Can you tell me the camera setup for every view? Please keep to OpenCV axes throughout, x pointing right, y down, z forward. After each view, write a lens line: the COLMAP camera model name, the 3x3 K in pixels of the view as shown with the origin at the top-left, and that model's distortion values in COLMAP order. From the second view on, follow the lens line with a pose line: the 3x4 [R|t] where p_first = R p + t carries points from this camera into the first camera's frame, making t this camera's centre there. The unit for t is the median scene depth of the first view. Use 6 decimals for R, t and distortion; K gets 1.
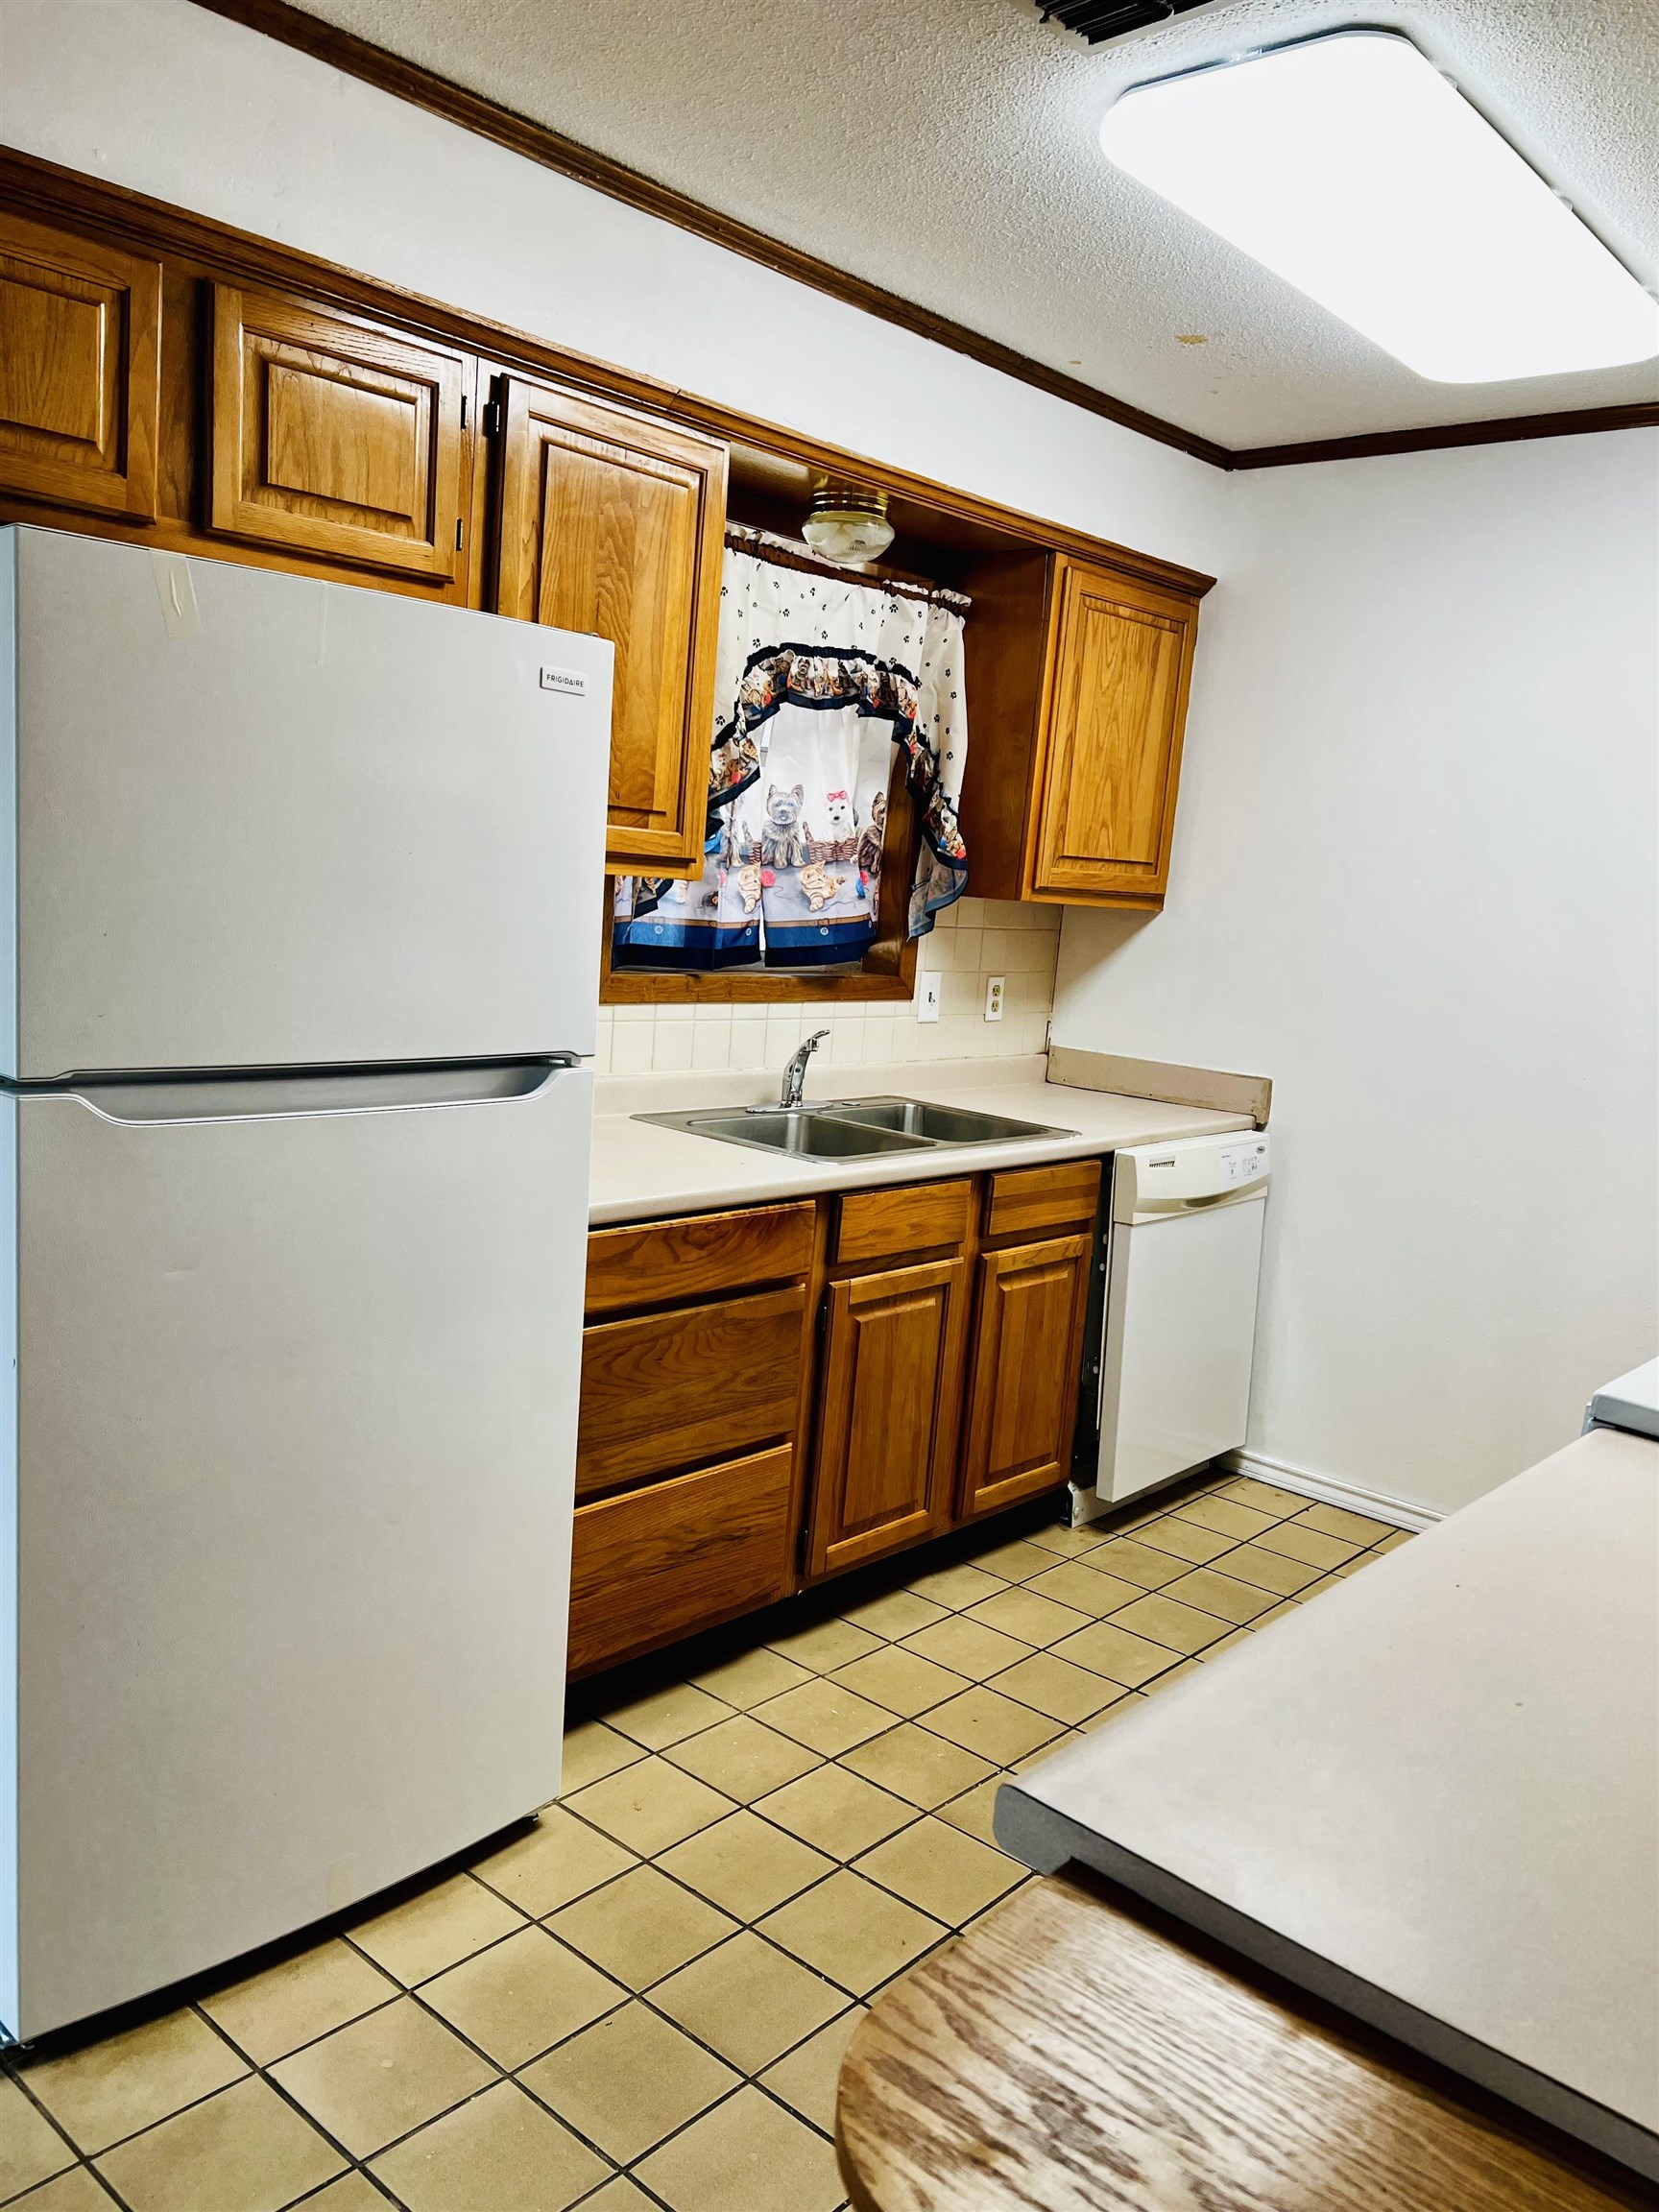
lens RADIAL K [[1688.5, 0, 831.3], [0, 1688.5, 1098.5], [0, 0, 1]] dist [0.034534, -0.036919]
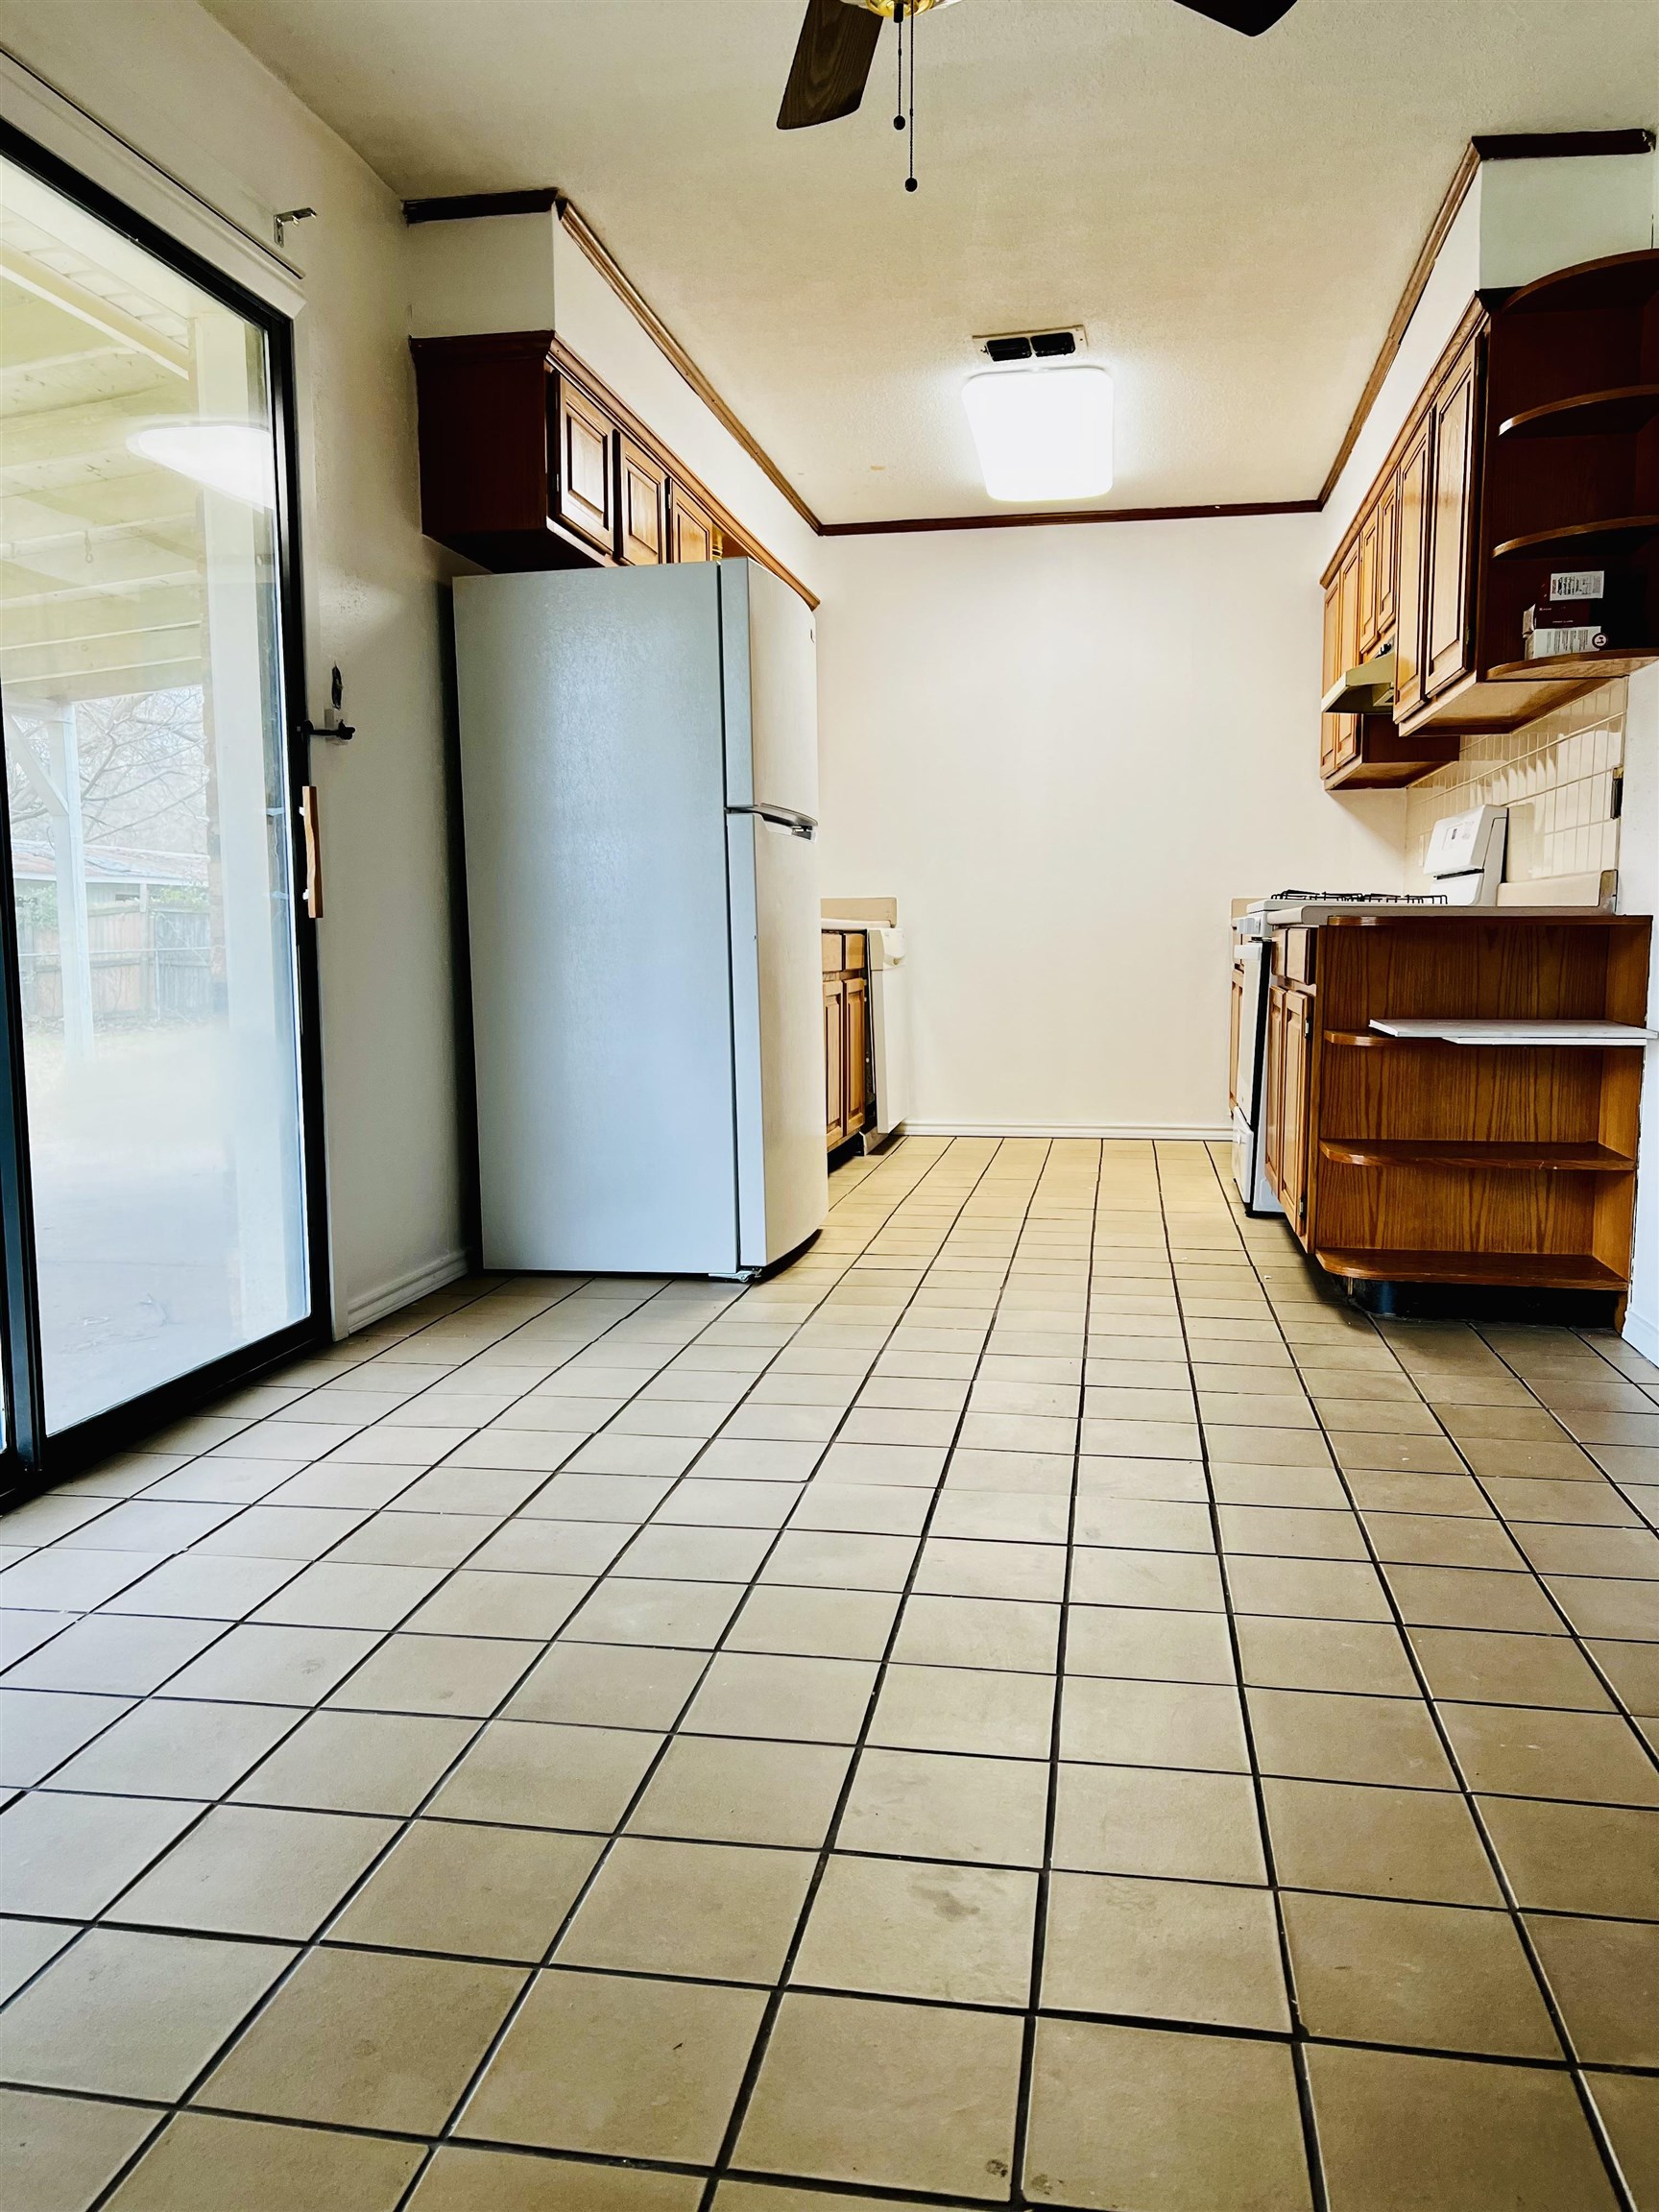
lens RADIAL K [[1688.5, 0, 827.7], [0, 1688.5, 1112.2], [0, 0, 1]] dist [0.034534, -0.036919]
pose [[0.850494, -0.139059, 0.507270, -0.750609], [0.143018, 0.989222, 0.031392, 0.151455], [-0.506168, 0.045850, 0.861215, -0.452839]]
